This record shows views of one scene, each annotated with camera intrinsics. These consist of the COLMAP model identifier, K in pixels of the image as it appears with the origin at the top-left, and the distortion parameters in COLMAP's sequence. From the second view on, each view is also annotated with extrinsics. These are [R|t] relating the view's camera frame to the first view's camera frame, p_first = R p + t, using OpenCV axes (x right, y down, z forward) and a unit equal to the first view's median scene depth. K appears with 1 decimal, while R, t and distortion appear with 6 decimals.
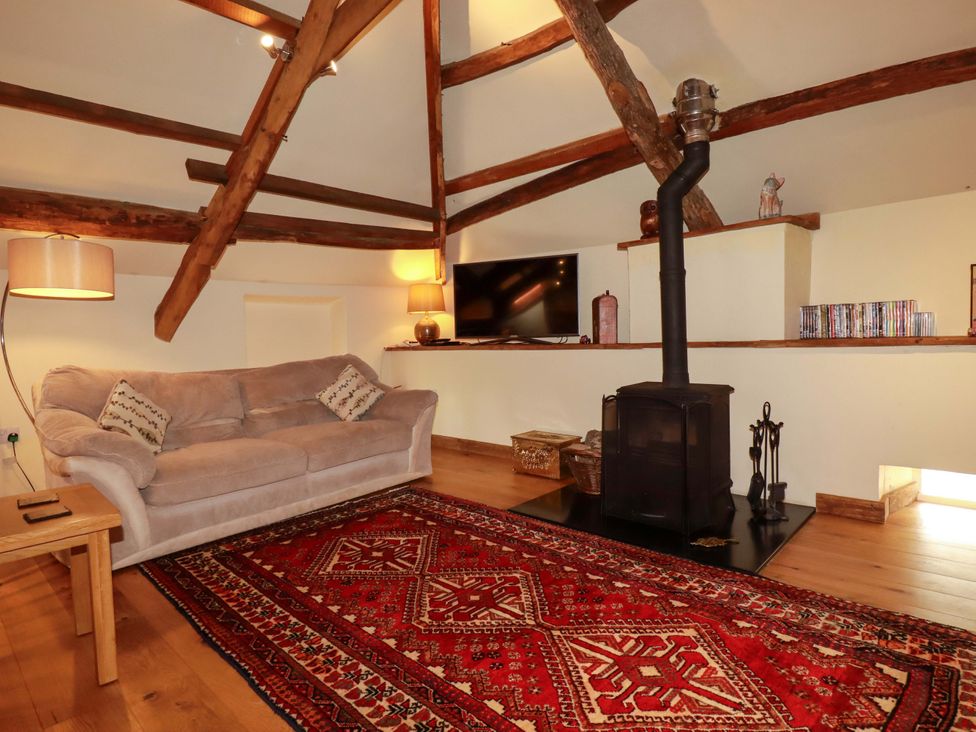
lens RADIAL K [[548.6, 0, 490.2], [0, 548.6, 359.7], [0, 0, 1]] dist [0.007174, -0.017687]
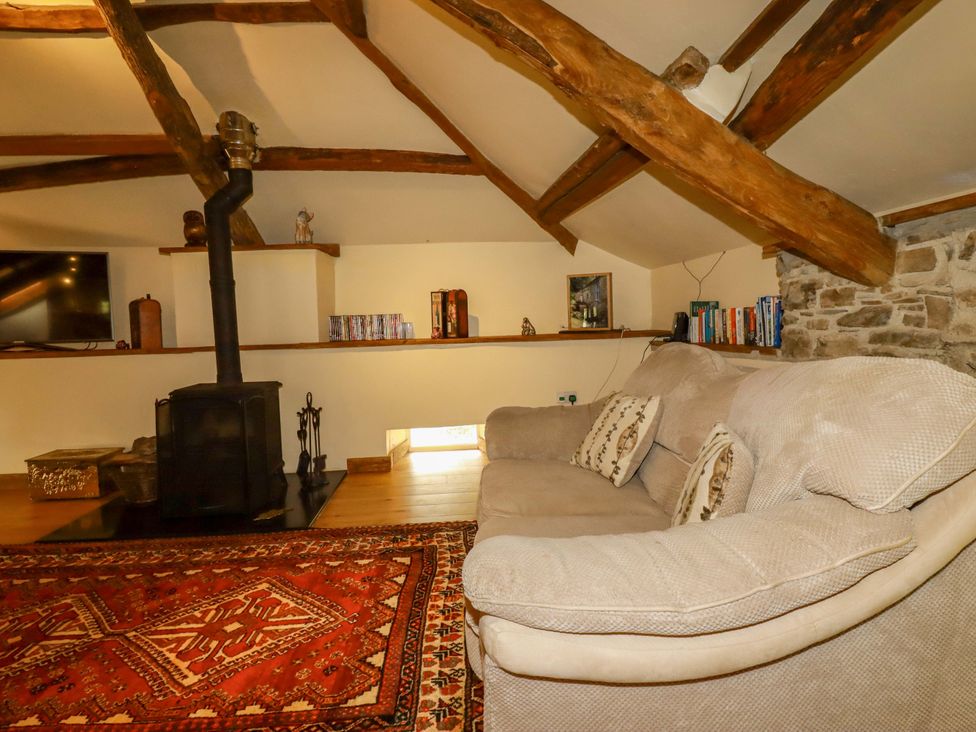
lens RADIAL K [[506.8, 0, 489.9], [0, 506.8, 358.7], [0, 0, 1]] dist [0.000388, -0.013757]
pose [[0.673733, -0.034195, 0.738183, -0.067379], [0.040122, 0.999148, 0.009665, 0.006323], [-0.737885, 0.023106, 0.674531, -0.081623]]
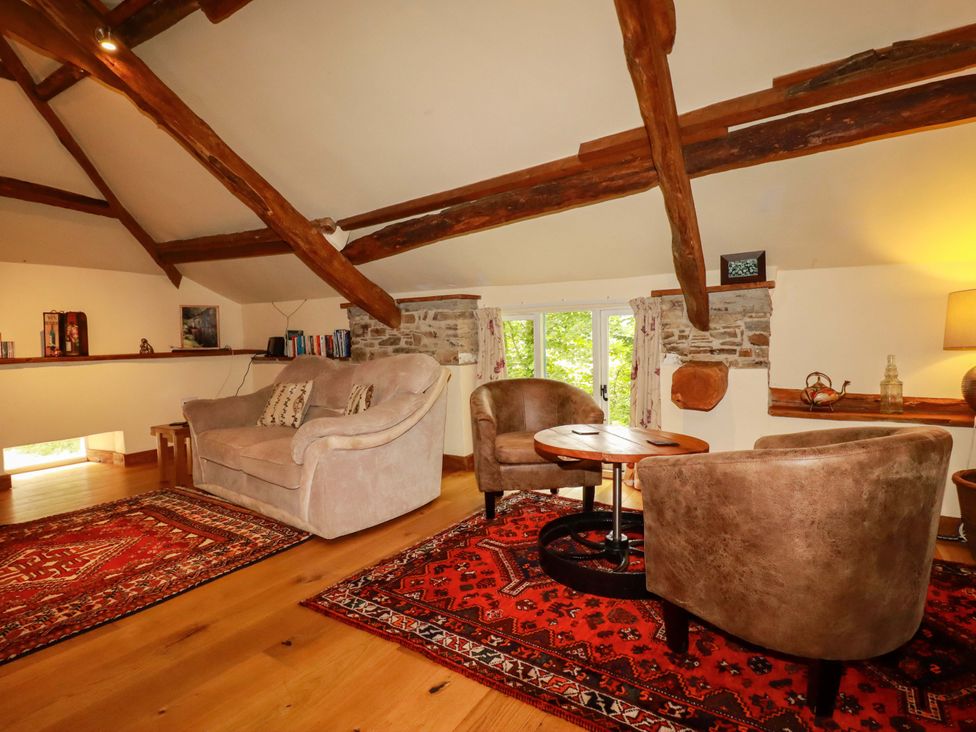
lens RADIAL K [[506.8, 0, 489.9], [0, 506.8, 358.7], [0, 0, 1]] dist [0.000388, -0.013757]
pose [[-0.183094, -0.002858, 0.983091, -0.799138], [0.067998, 0.997564, 0.015564, 0.026569], [-0.980741, 0.069698, -0.182453, -0.009021]]
